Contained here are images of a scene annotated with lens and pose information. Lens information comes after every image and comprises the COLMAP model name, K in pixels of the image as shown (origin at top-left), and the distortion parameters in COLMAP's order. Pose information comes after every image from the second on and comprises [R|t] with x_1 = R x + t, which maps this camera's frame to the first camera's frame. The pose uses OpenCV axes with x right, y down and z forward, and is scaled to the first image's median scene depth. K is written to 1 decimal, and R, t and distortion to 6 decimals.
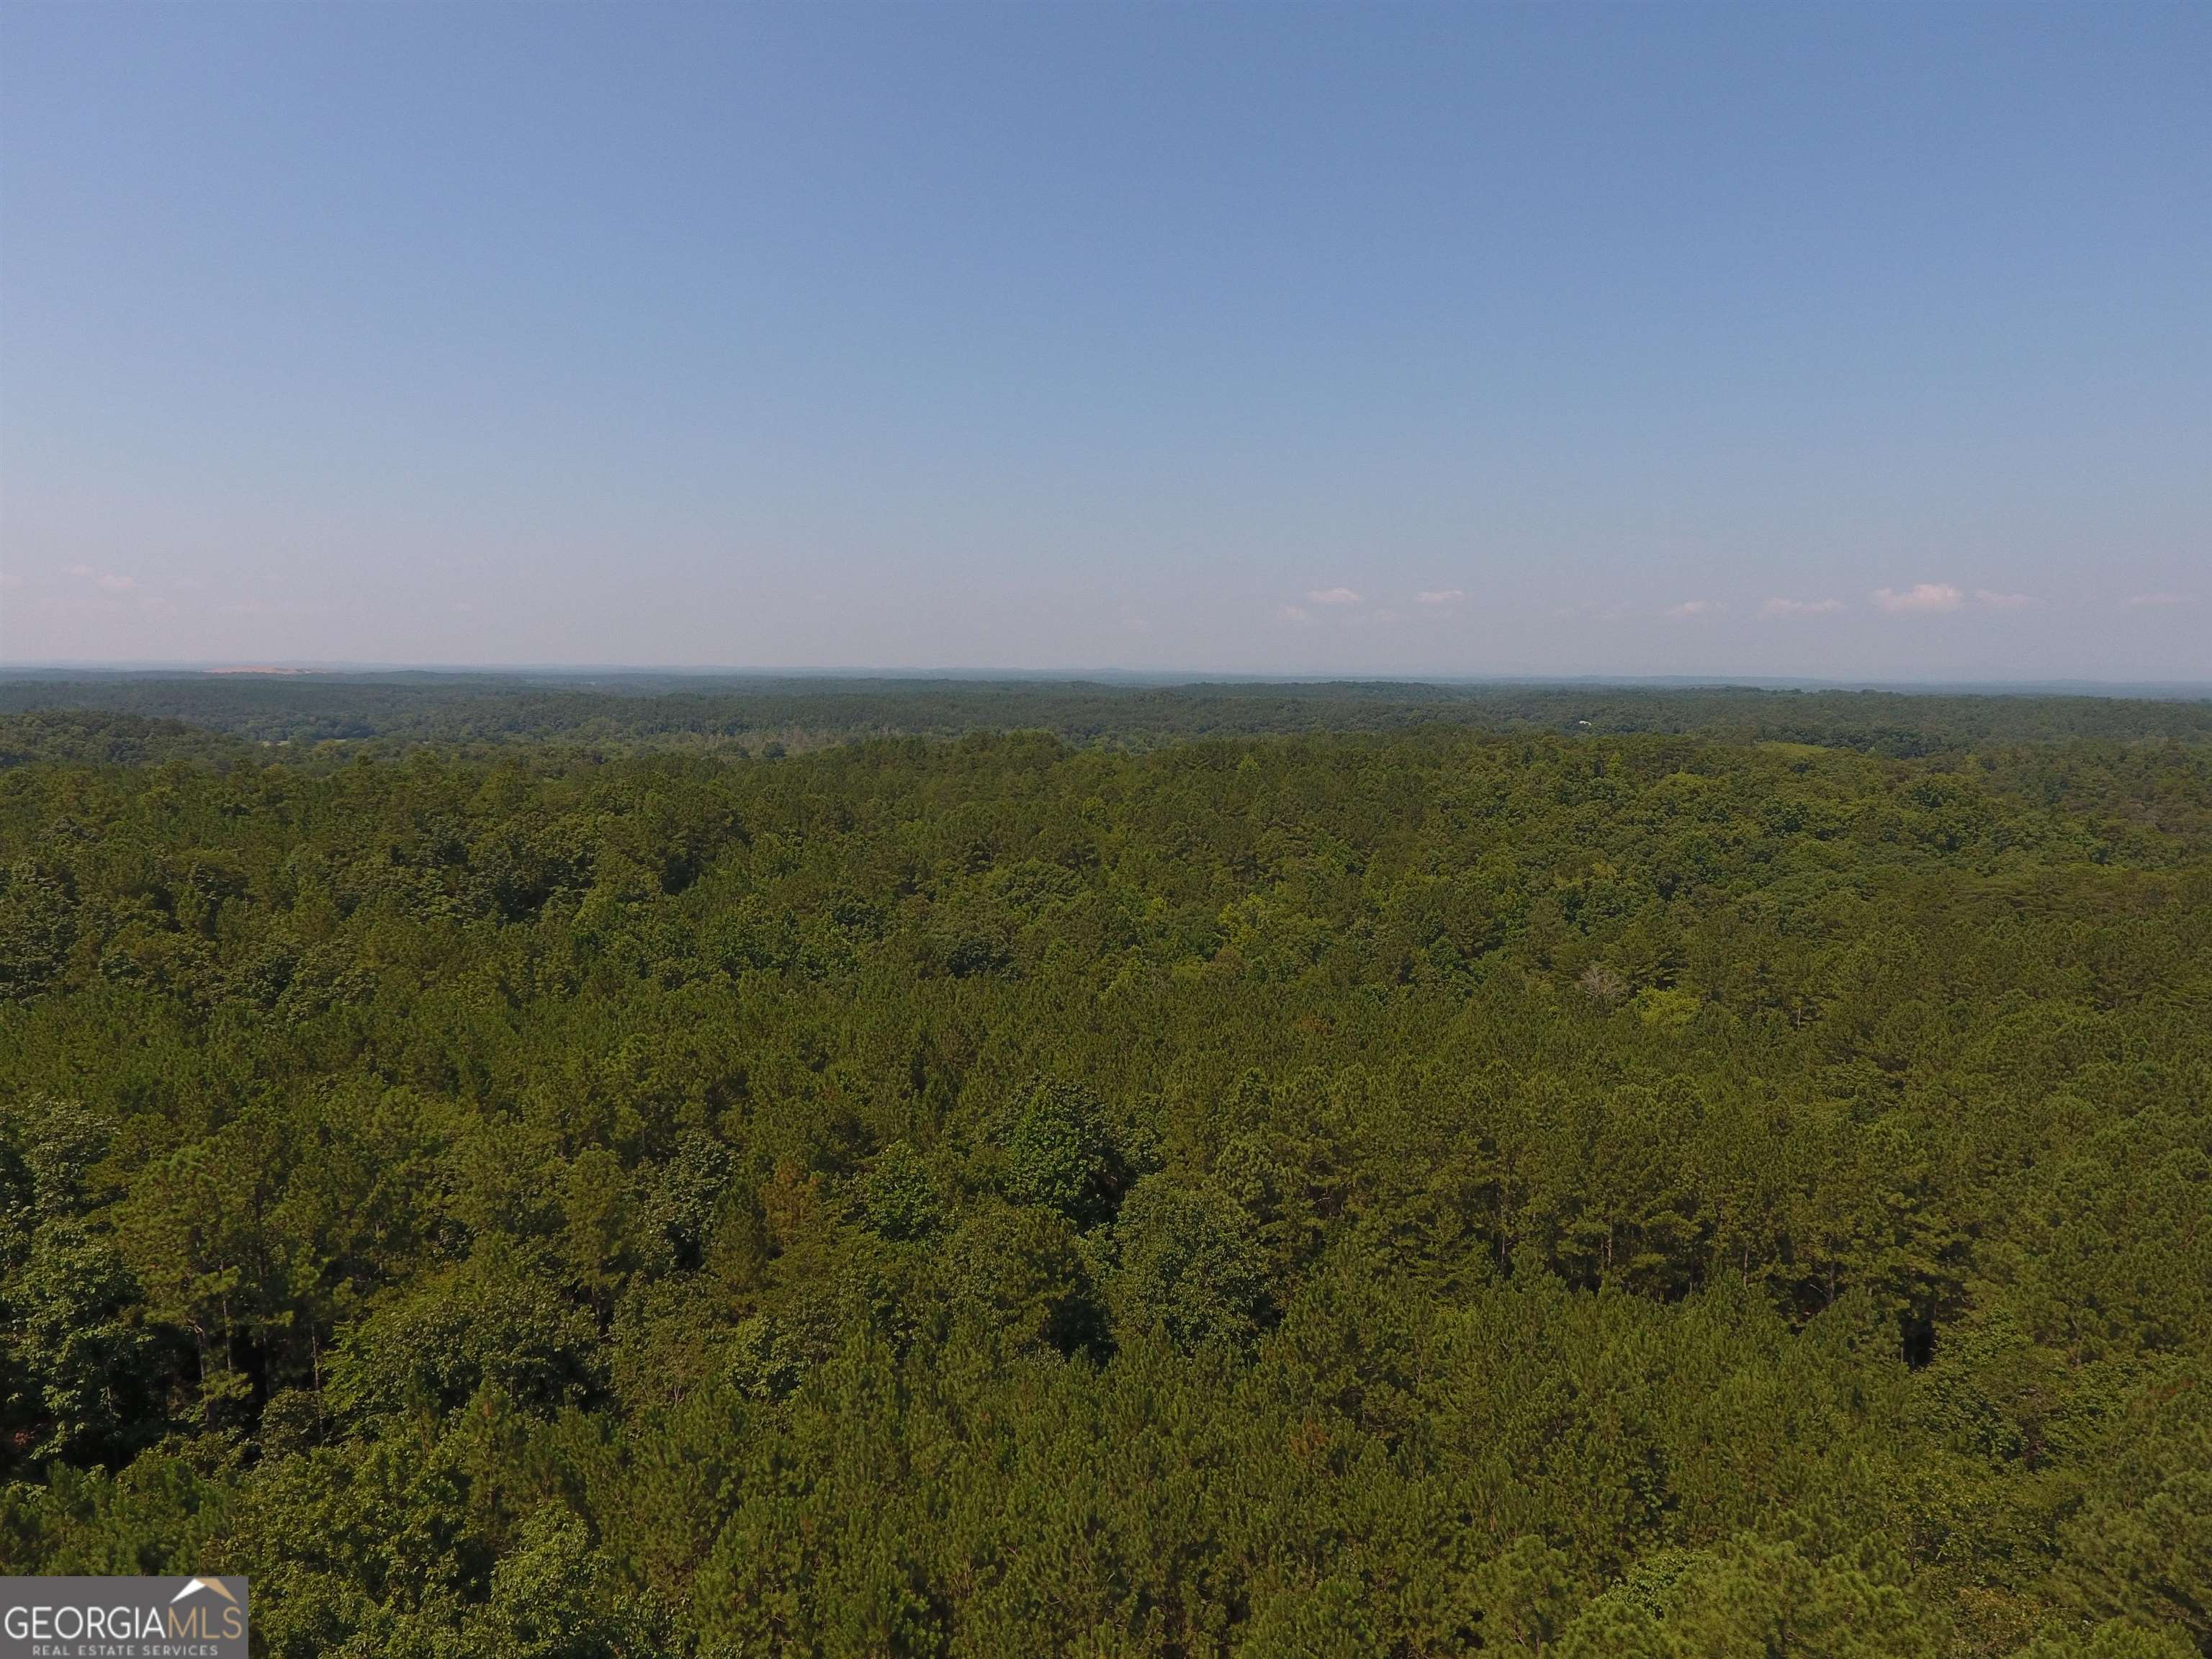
lens RADIAL K [[1301.3, 0, 1081.7], [0, 1301.3, 820.0], [0, 0, 1]] dist [-0.008665, 0.001902]
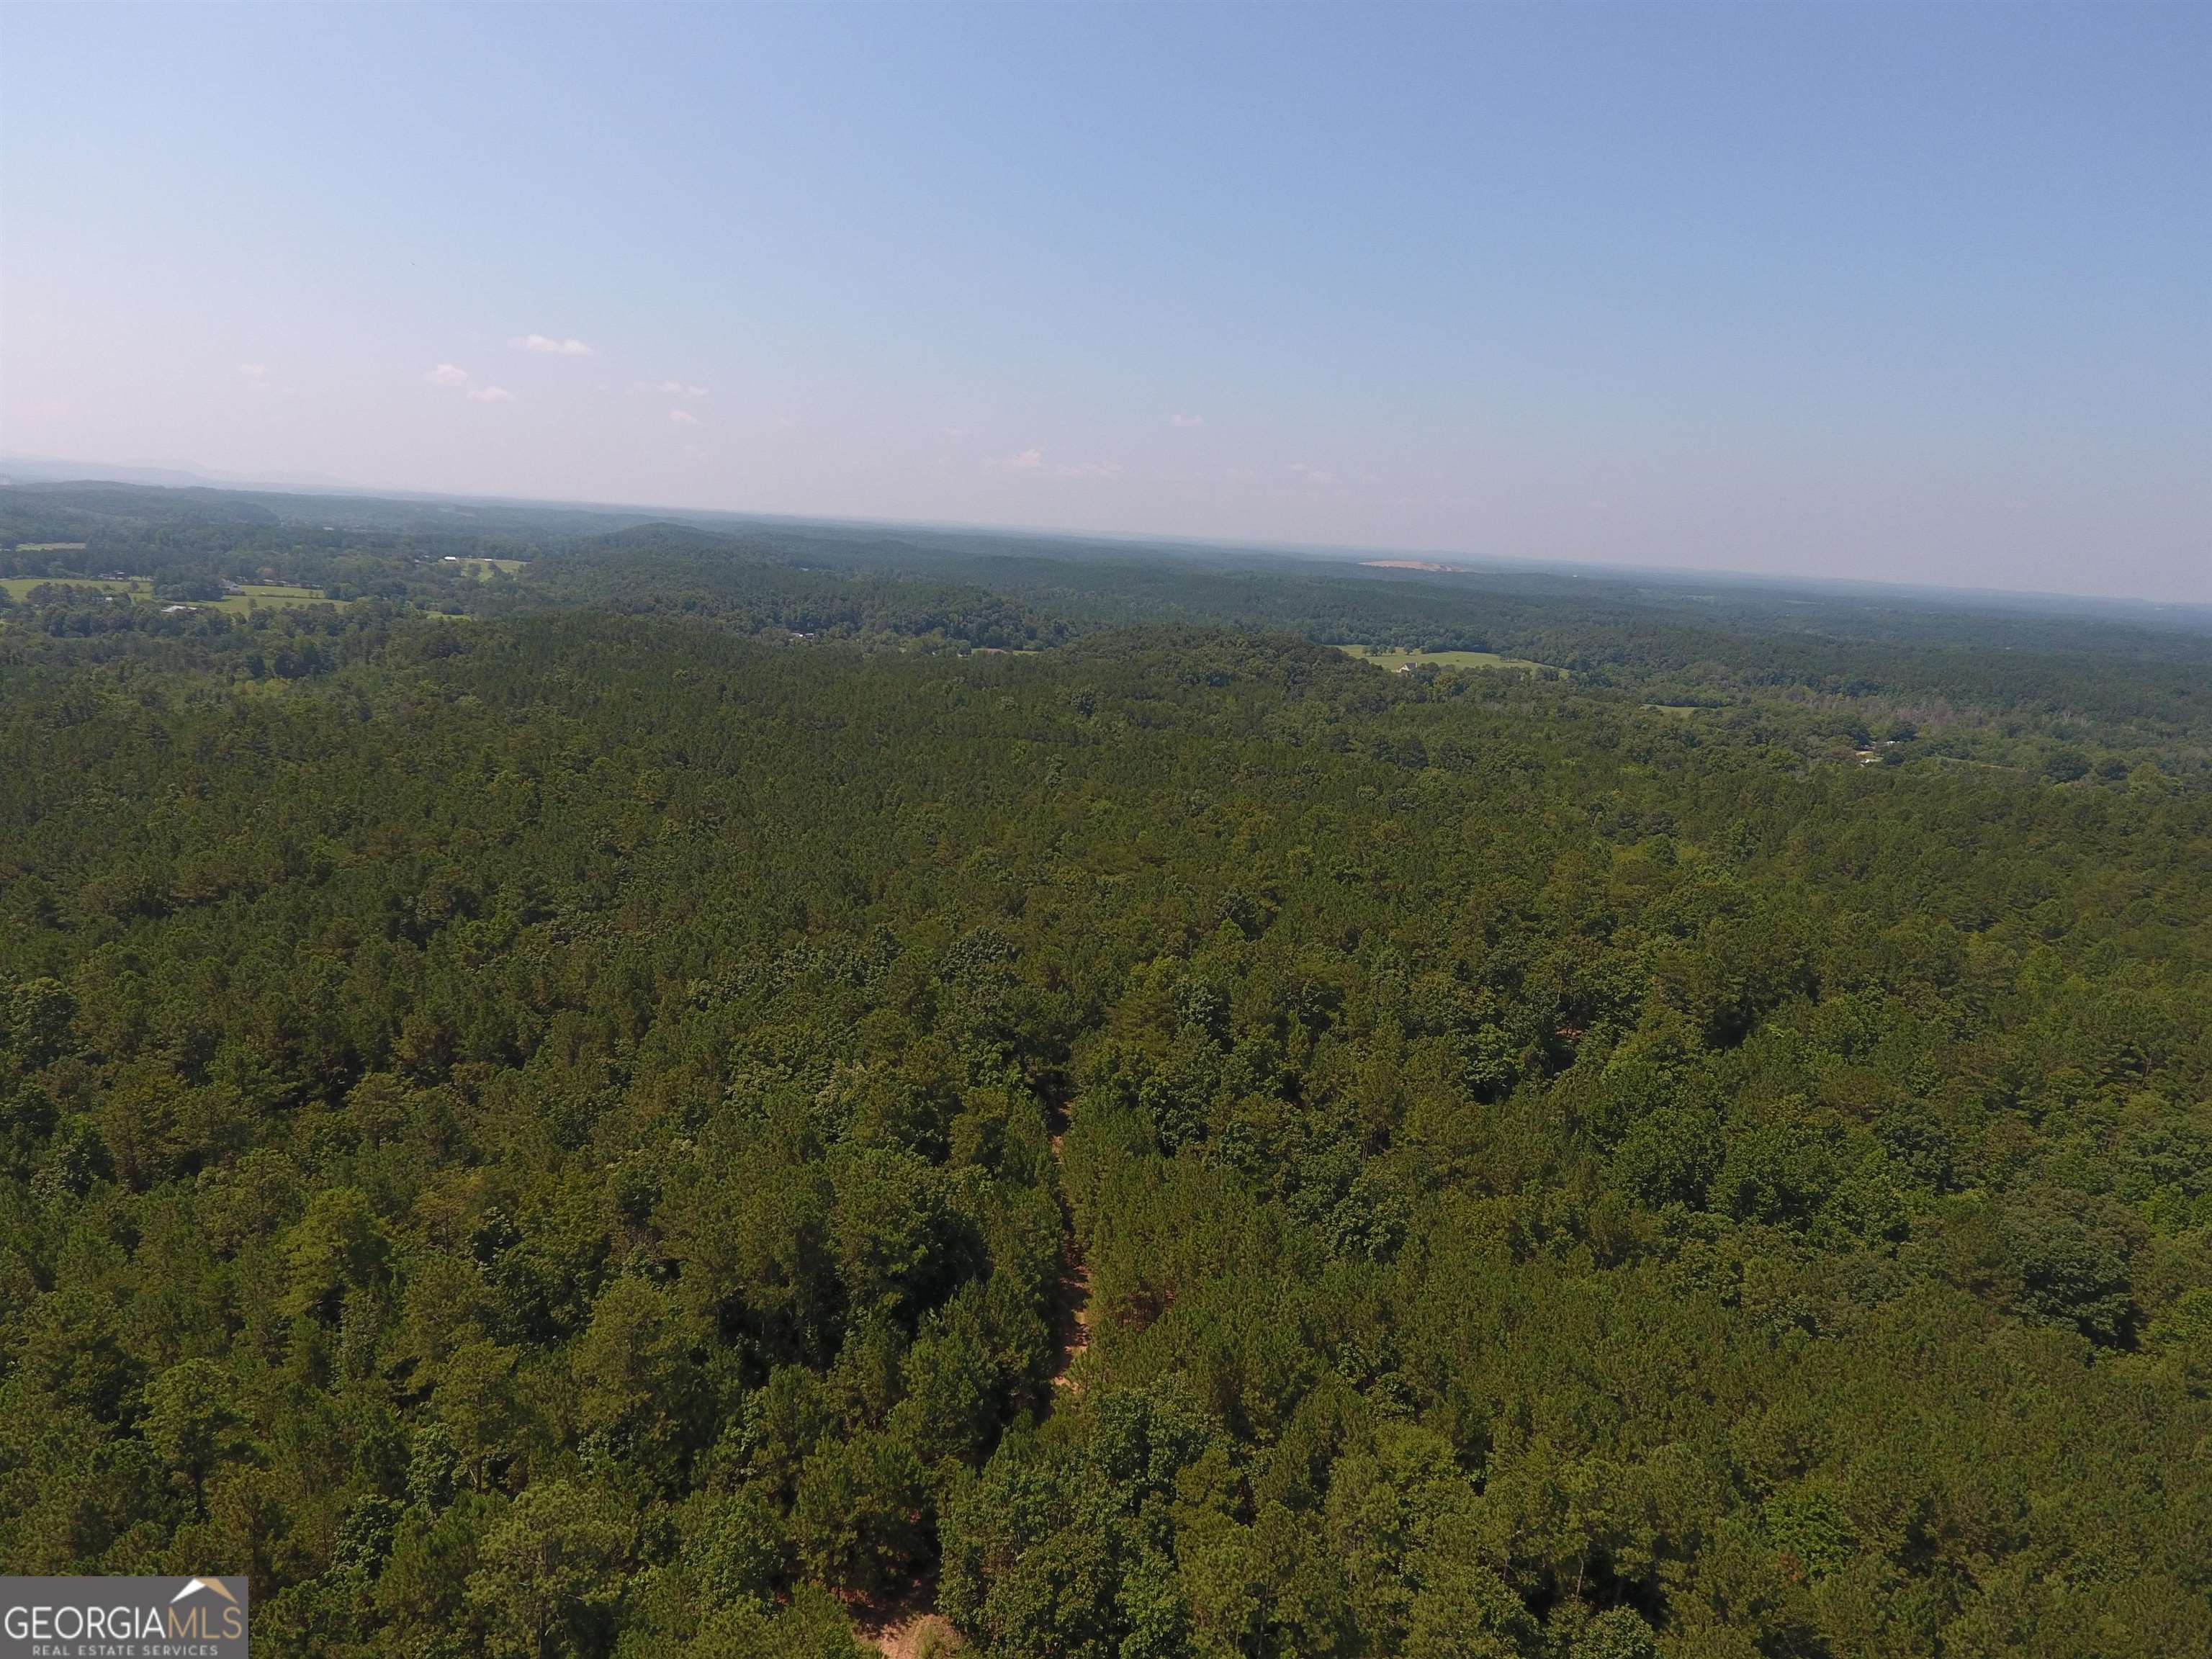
lens RADIAL K [[1297.4, 0, 1085.0], [0, 1297.4, 813.0], [0, 0, 1]] dist [-0.006068, 0.001038]
pose [[0.690406, 0.187132, -0.698800, 0.004970], [-0.139156, 0.982278, 0.125561, -0.160692], [0.709912, 0.010554, 0.704211, -0.018963]]
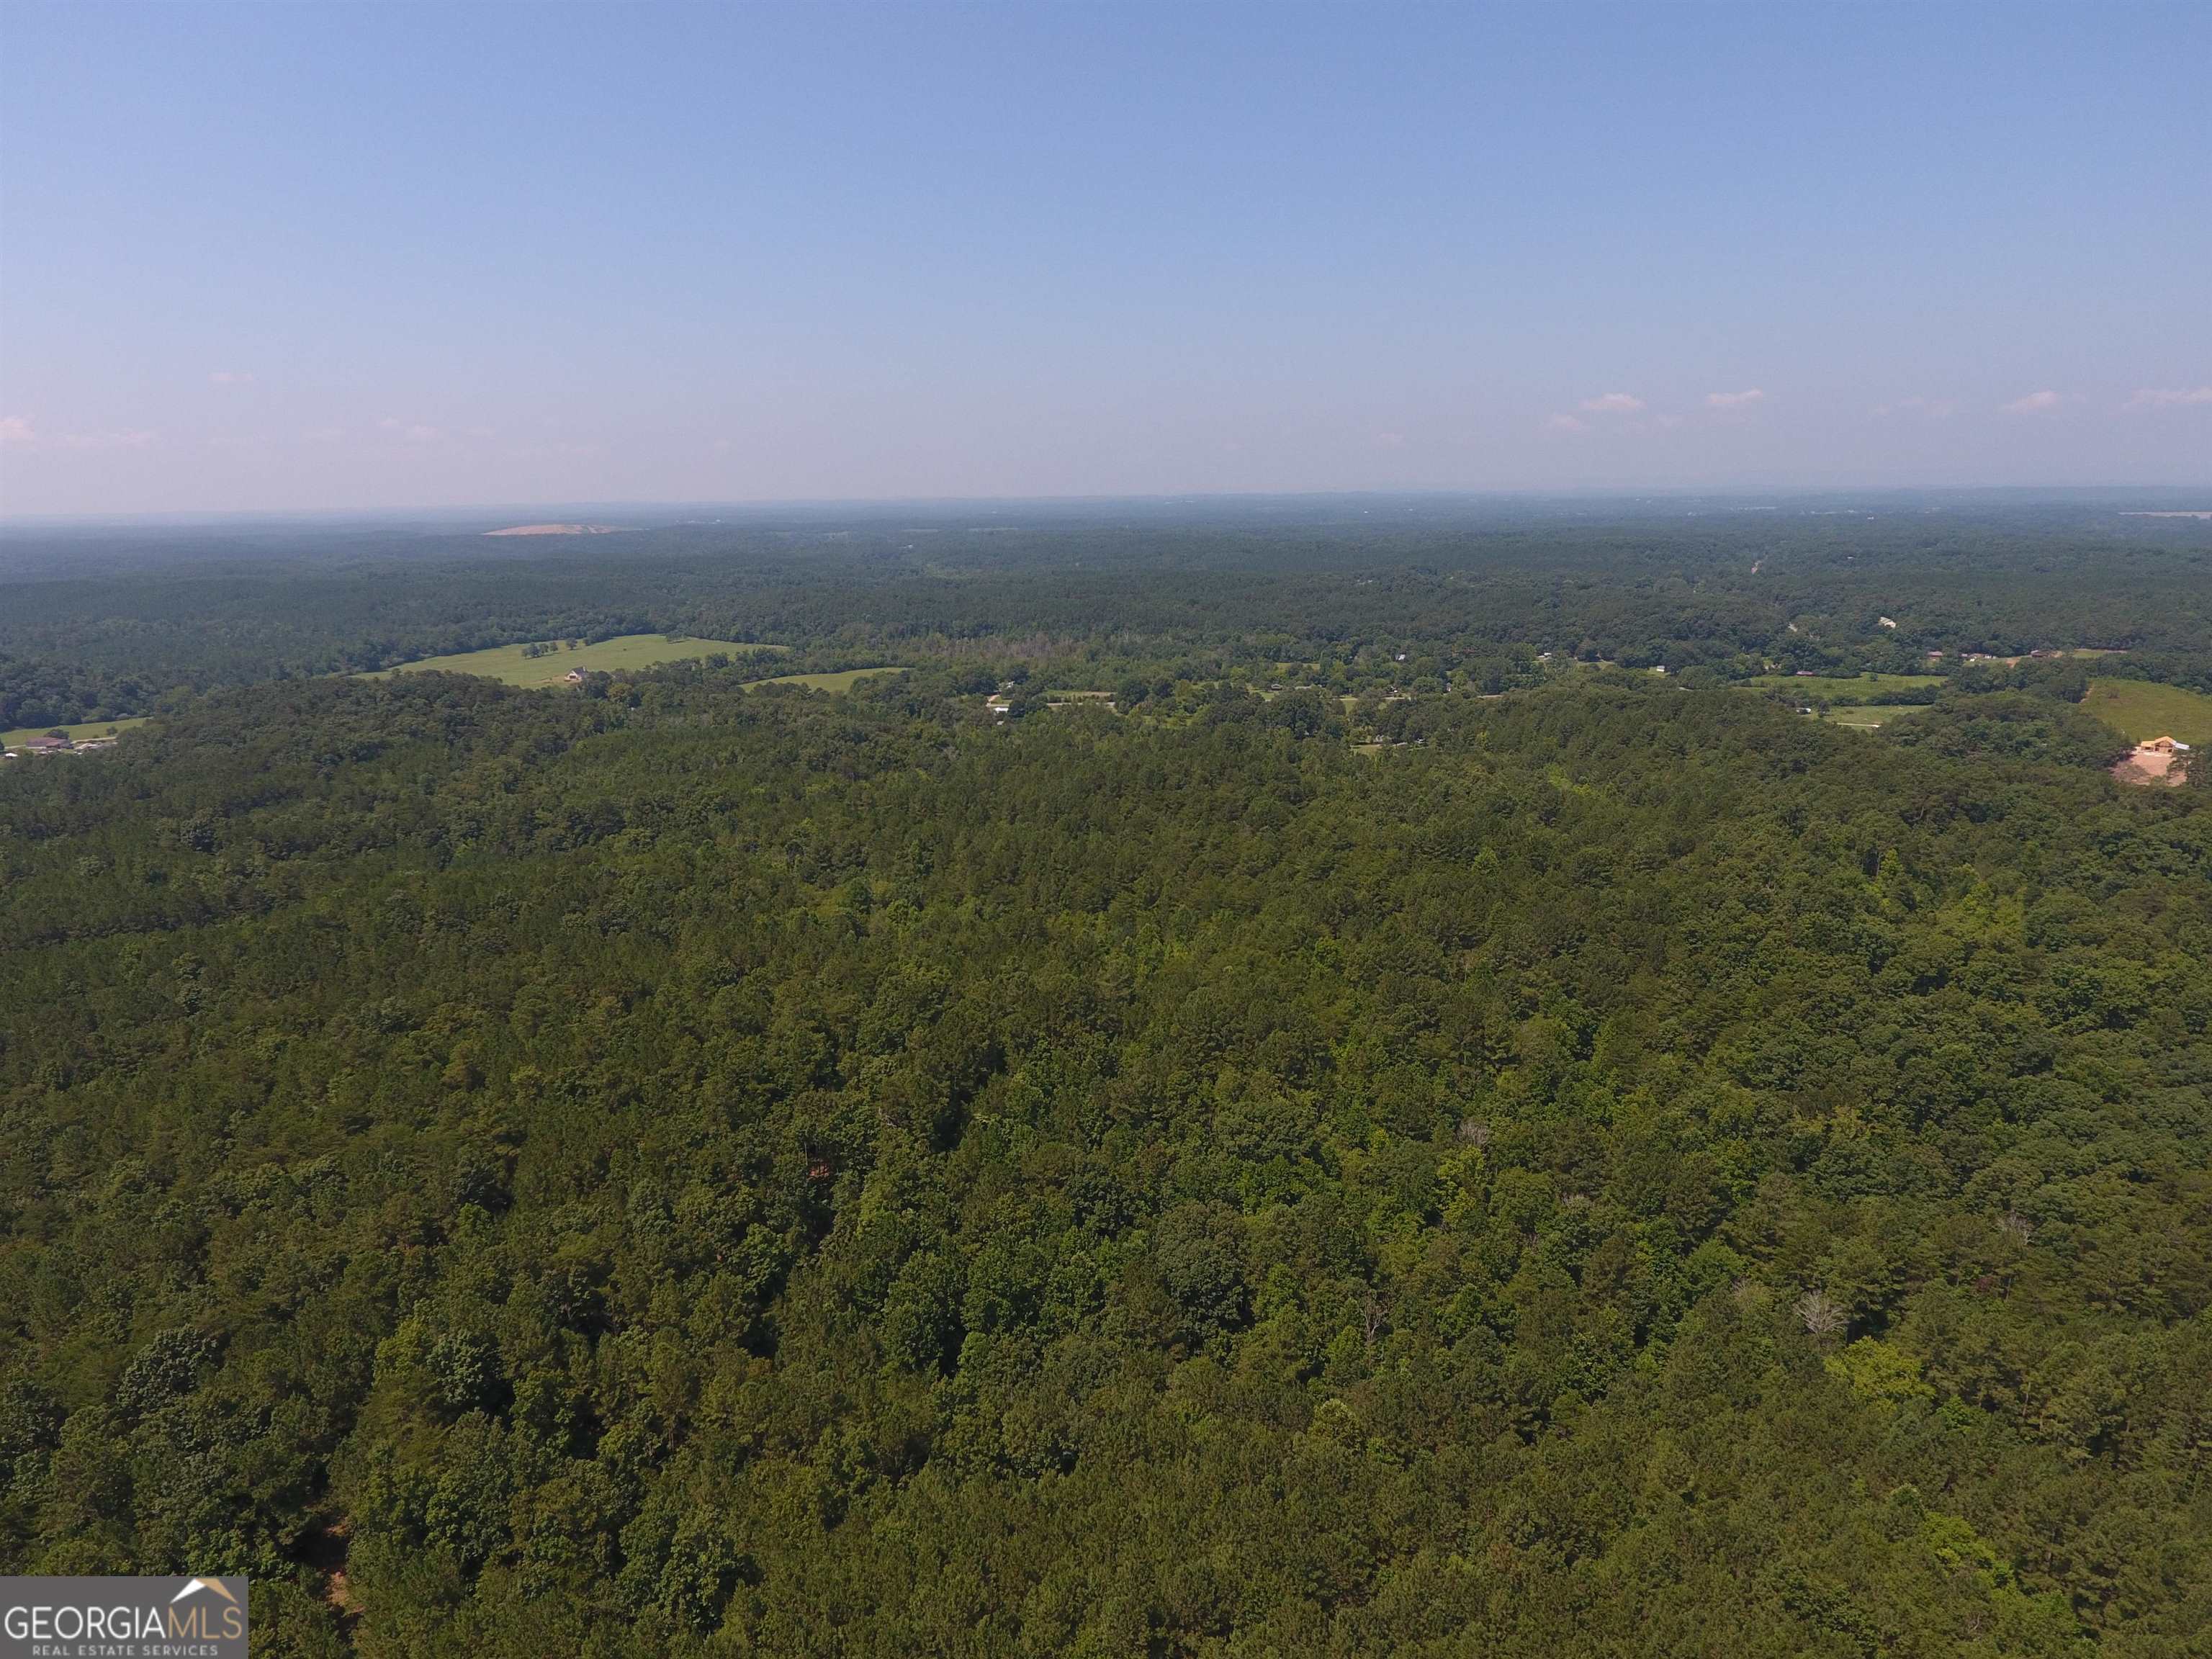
lens RADIAL K [[1298.2, 0, 1080.5], [0, 1298.2, 812.9], [0, 0, 1]] dist [-0.008487, 0.001806]
pose [[0.982674, 0.015178, -0.184721, 0.009970], [0.007726, 0.992421, 0.122640, -0.352055], [0.185183, -0.121942, 0.975109, -0.041345]]
